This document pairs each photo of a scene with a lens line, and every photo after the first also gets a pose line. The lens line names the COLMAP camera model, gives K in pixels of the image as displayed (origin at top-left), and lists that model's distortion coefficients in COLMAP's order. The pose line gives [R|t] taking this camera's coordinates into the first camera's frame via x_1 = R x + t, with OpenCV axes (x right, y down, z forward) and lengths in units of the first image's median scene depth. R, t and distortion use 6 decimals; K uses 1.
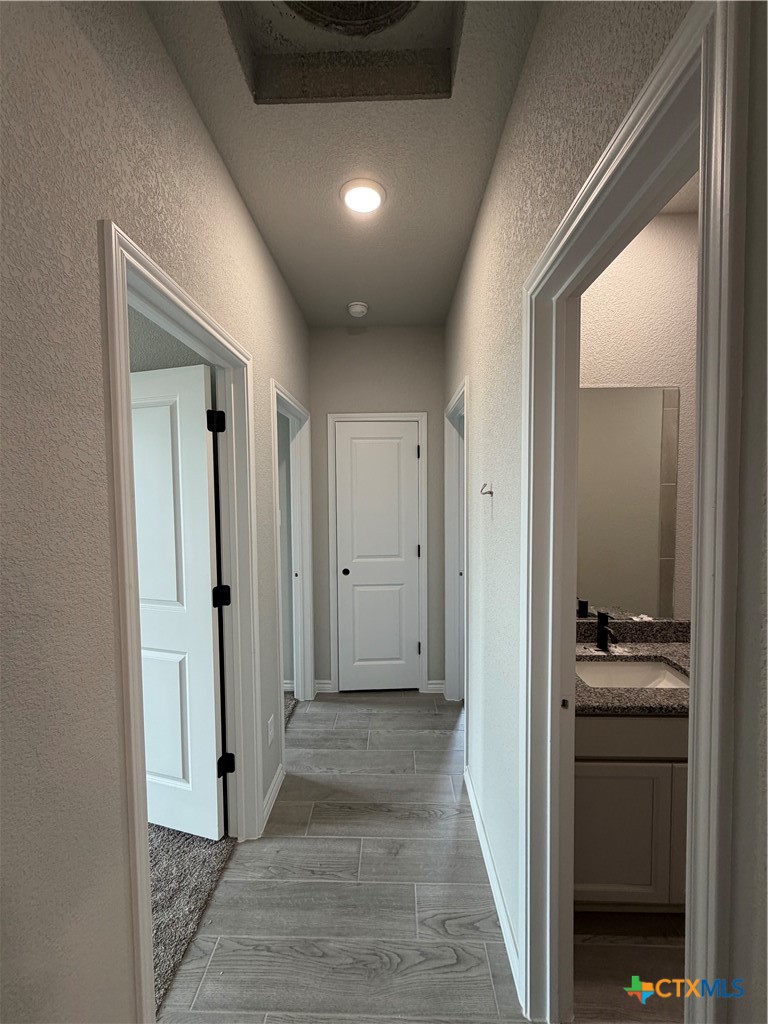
lens RADIAL K [[407.0, 0, 384.0], [0, 407.0, 512.0], [0, 0, 1]] dist [-0.002338, 0.000091]
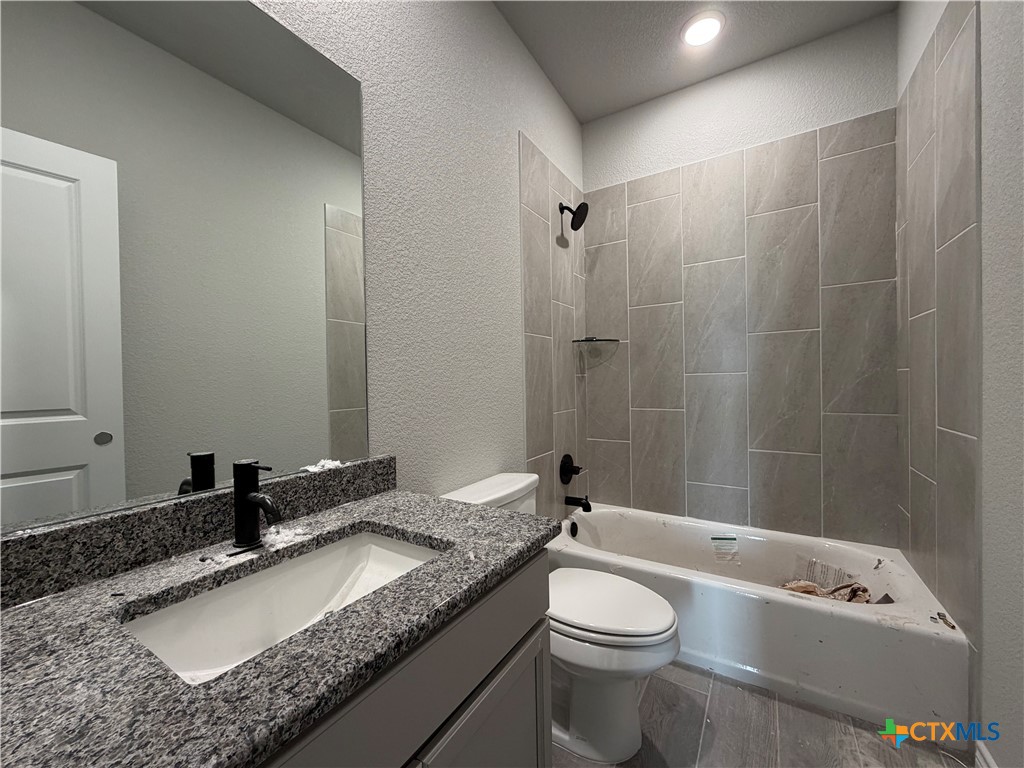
lens RADIAL K [[407.0, 0, 510.3], [0, 407.0, 384.0], [0, 0, 1]] dist [-0.002338, 0.000091]
pose [[0.504791, -0.008642, 0.863198, 0.296476], [0.057401, 0.998073, -0.023575, 0.184409], [-0.861331, 0.061449, 0.504314, 0.512524]]
